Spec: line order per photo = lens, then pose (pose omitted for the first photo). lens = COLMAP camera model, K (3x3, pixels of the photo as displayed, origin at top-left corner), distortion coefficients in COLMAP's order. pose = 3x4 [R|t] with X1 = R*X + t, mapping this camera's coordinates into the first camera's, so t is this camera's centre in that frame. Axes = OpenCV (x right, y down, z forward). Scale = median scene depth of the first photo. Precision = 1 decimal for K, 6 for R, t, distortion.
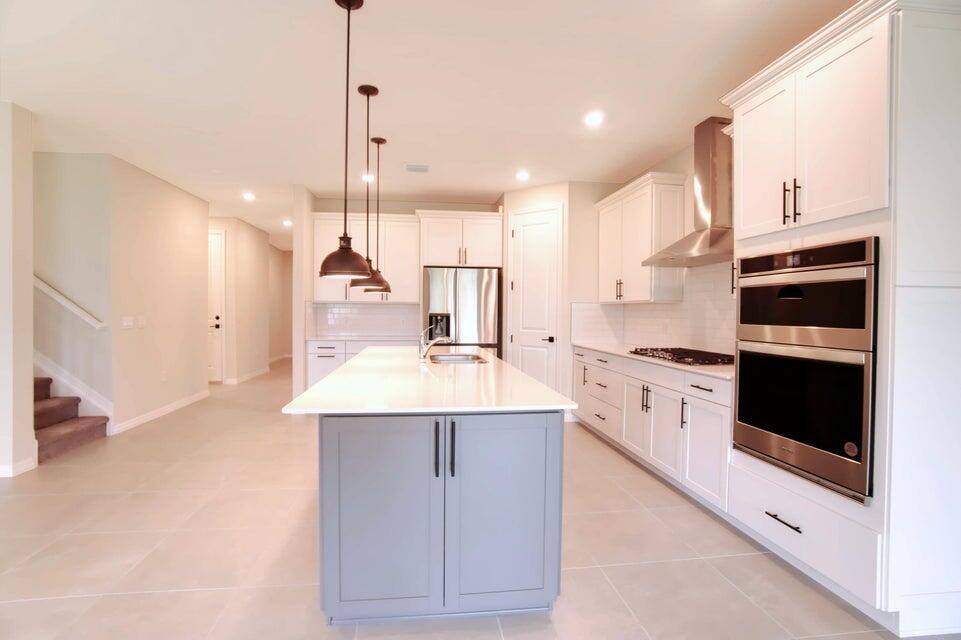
lens RADIAL K [[442.9, 0, 476.5], [0, 442.9, 318.4], [0, 0, 1]] dist [-0.030653, 0.000436]
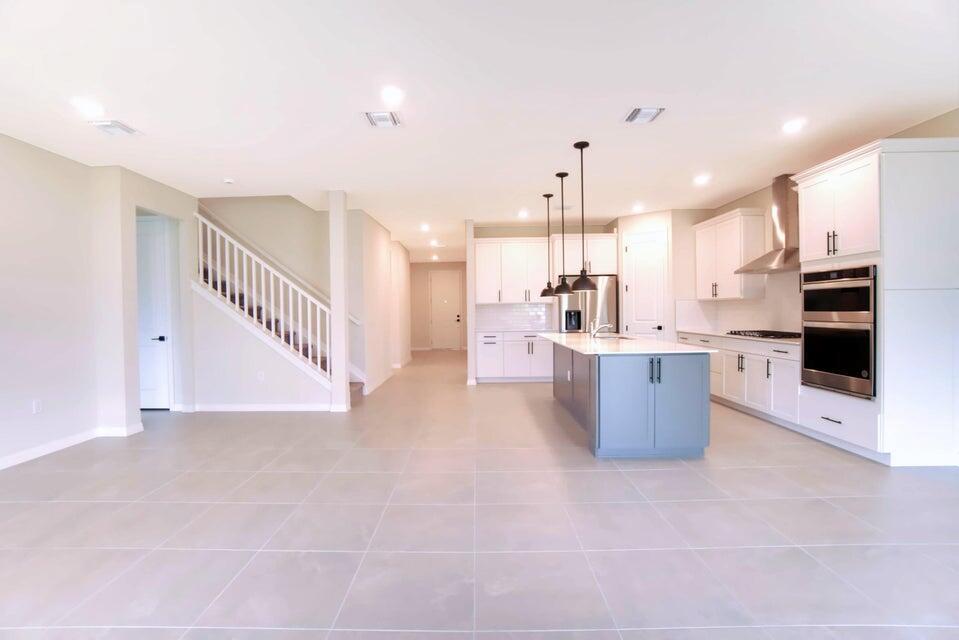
lens RADIAL K [[442.0, 0, 475.5], [0, 442.0, 318.4], [0, 0, 1]] dist [-0.030653, 0.000436]
pose [[0.991255, -0.019069, -0.130571, -0.289824], [0.019432, 0.999810, 0.001502, 0.008249], [0.130518, -0.004026, 0.991438, -0.547484]]
